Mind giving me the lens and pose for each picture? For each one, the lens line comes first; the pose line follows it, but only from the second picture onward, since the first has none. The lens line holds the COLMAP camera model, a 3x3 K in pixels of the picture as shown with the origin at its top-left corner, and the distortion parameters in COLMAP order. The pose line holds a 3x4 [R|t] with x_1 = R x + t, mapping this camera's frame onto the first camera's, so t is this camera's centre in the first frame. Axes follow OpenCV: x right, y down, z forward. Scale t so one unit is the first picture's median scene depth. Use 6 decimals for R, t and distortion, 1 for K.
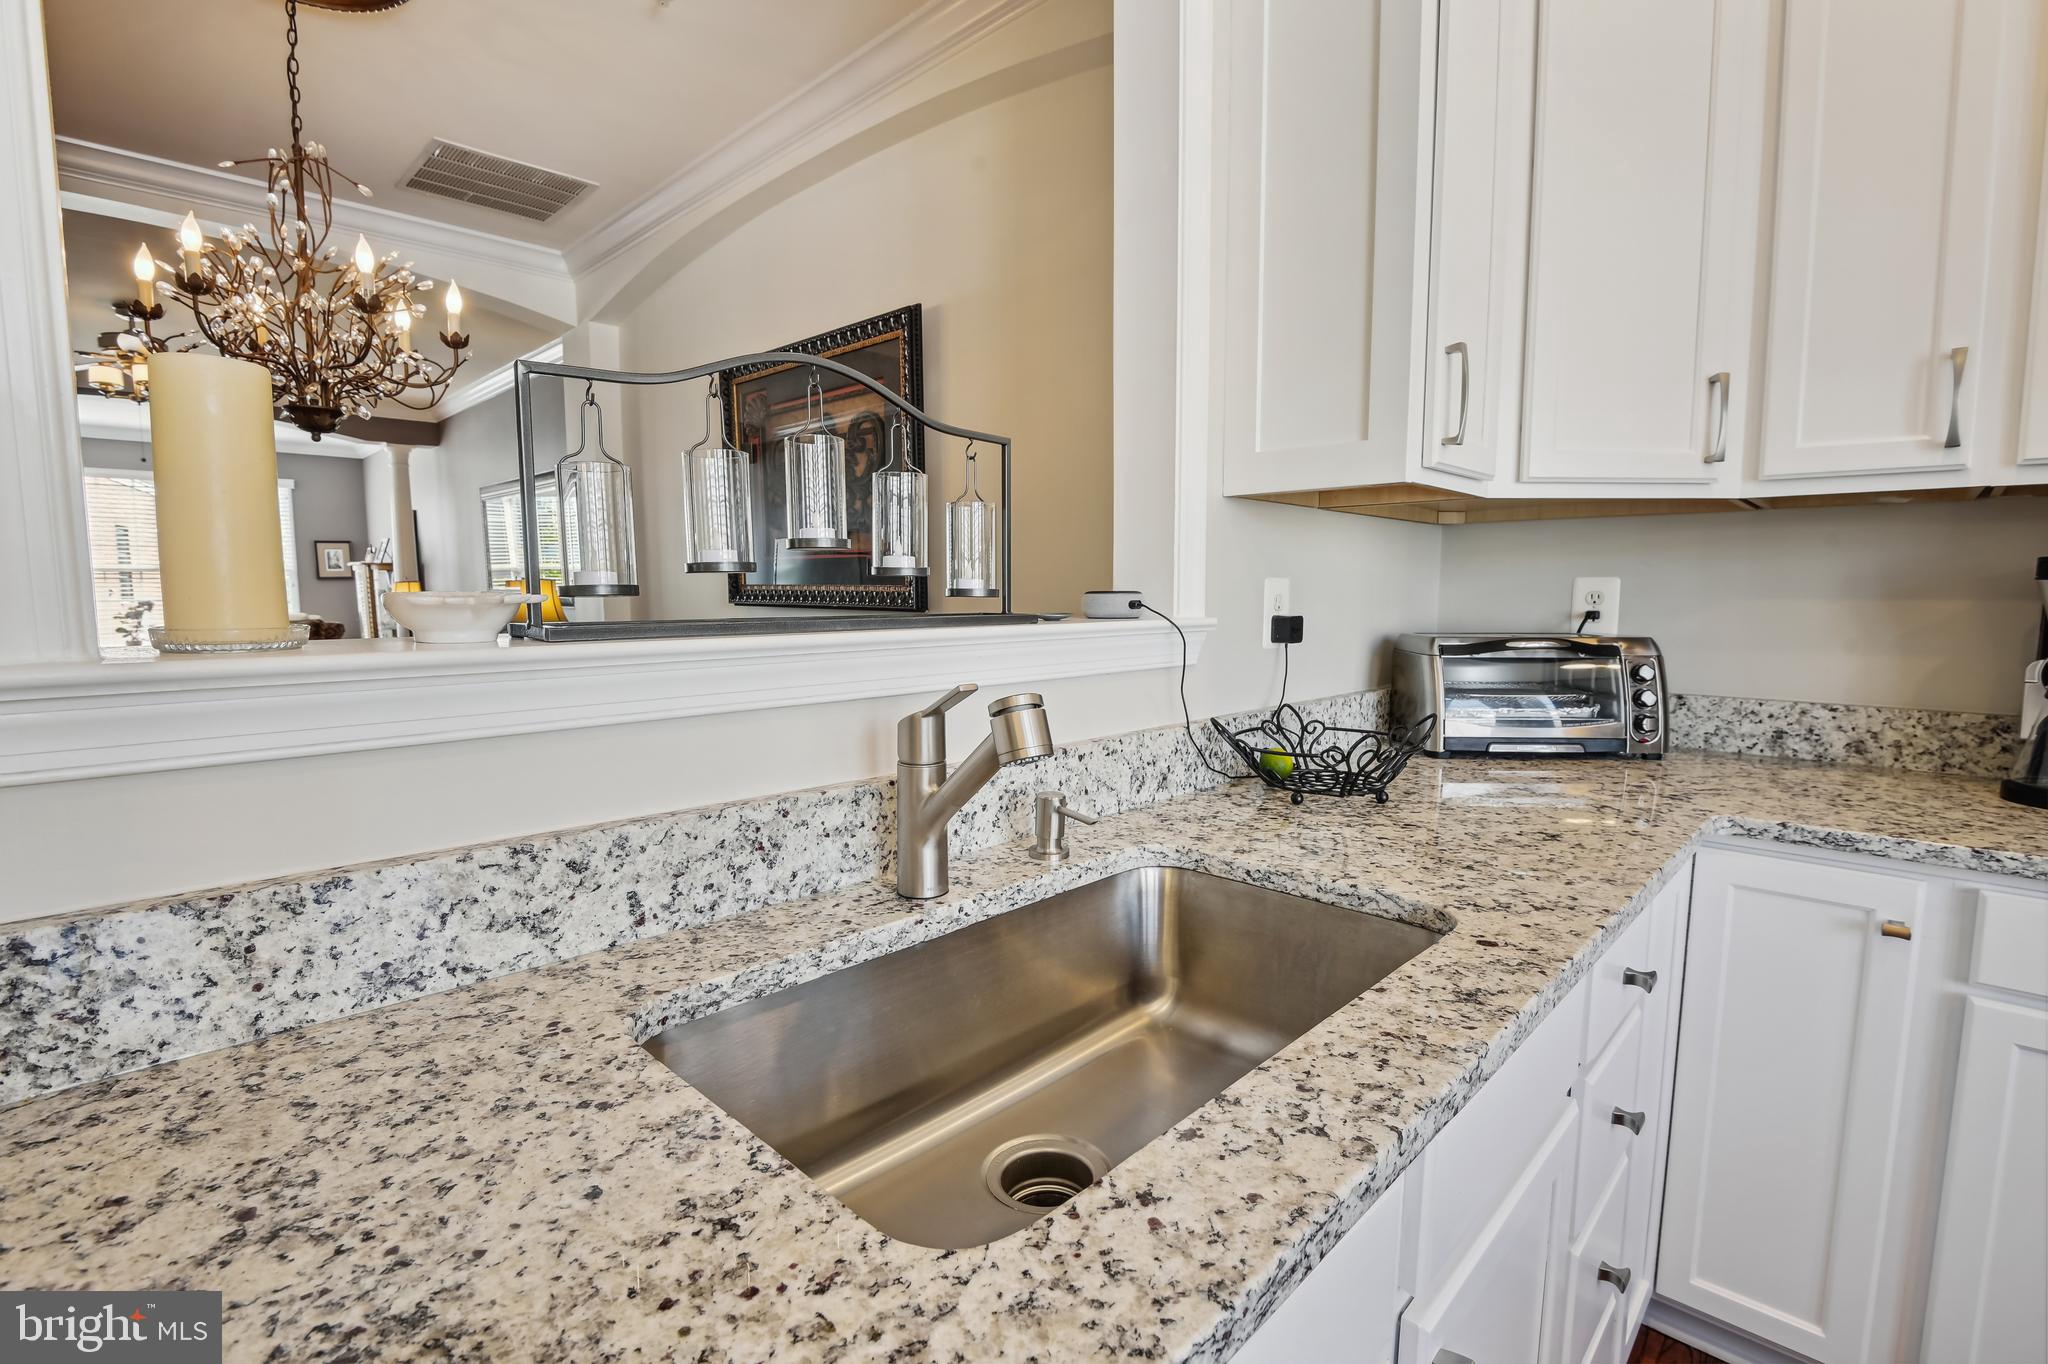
lens RADIAL K [[946.2, 0, 1012.3], [0, 946.2, 681.9], [0, 0, 1]] dist [-0.010892, -0.000087]
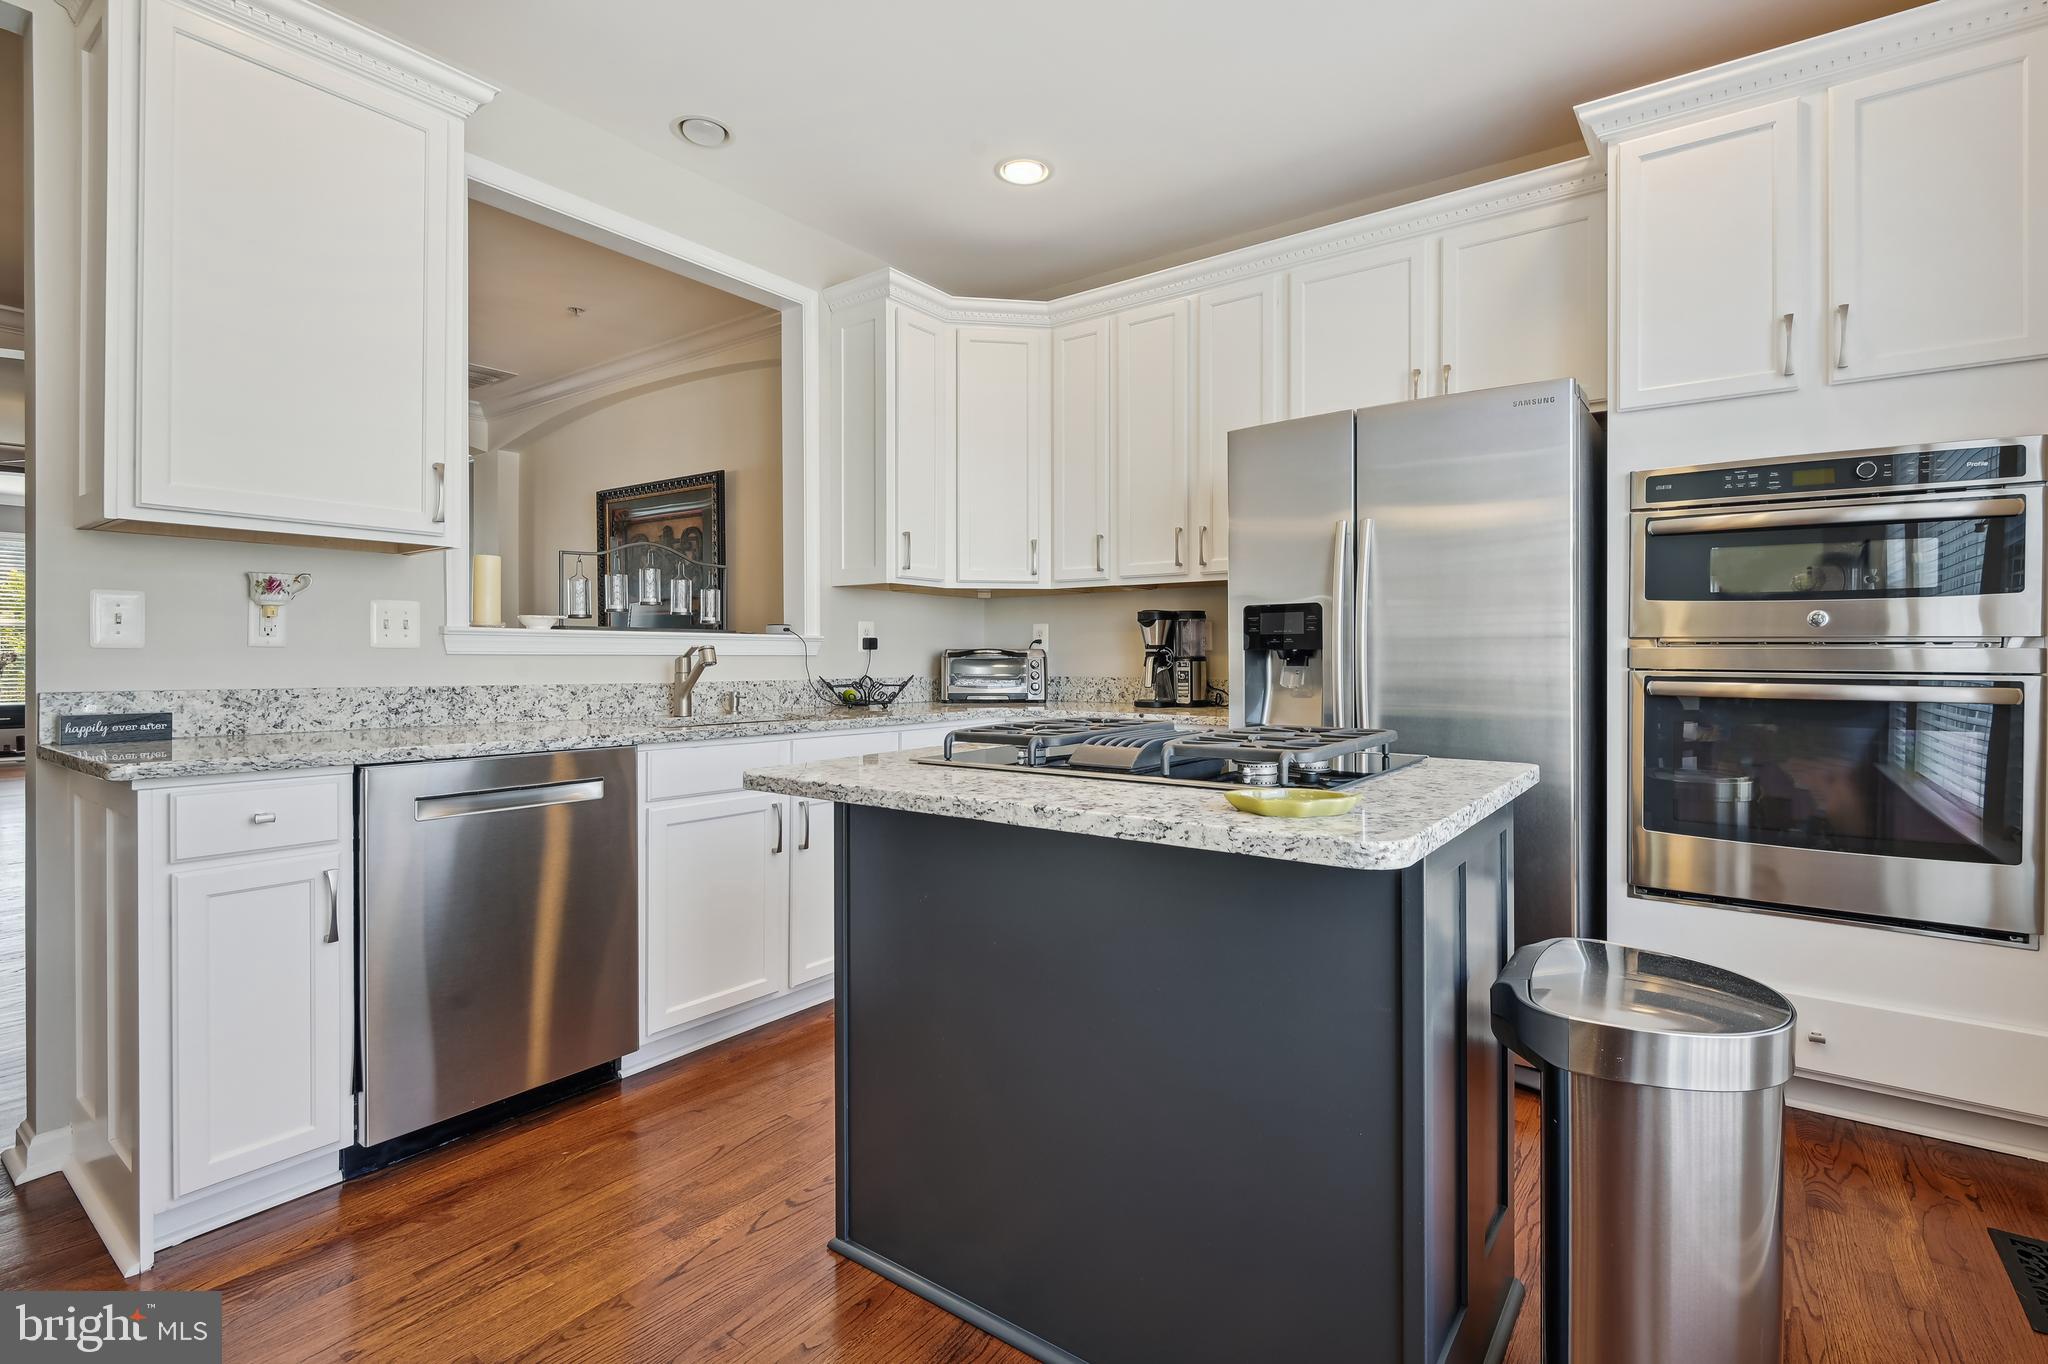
lens RADIAL K [[946.2, 0, 1025.7], [0, 946.2, 653.2], [0, 0, 1]] dist [-0.010892, -0.000087]
pose [[0.988058, 0.001407, 0.154079, 0.391270], [0.014326, 0.994788, -0.100953, 0.254087], [-0.153418, 0.101955, 0.982888, -1.618763]]
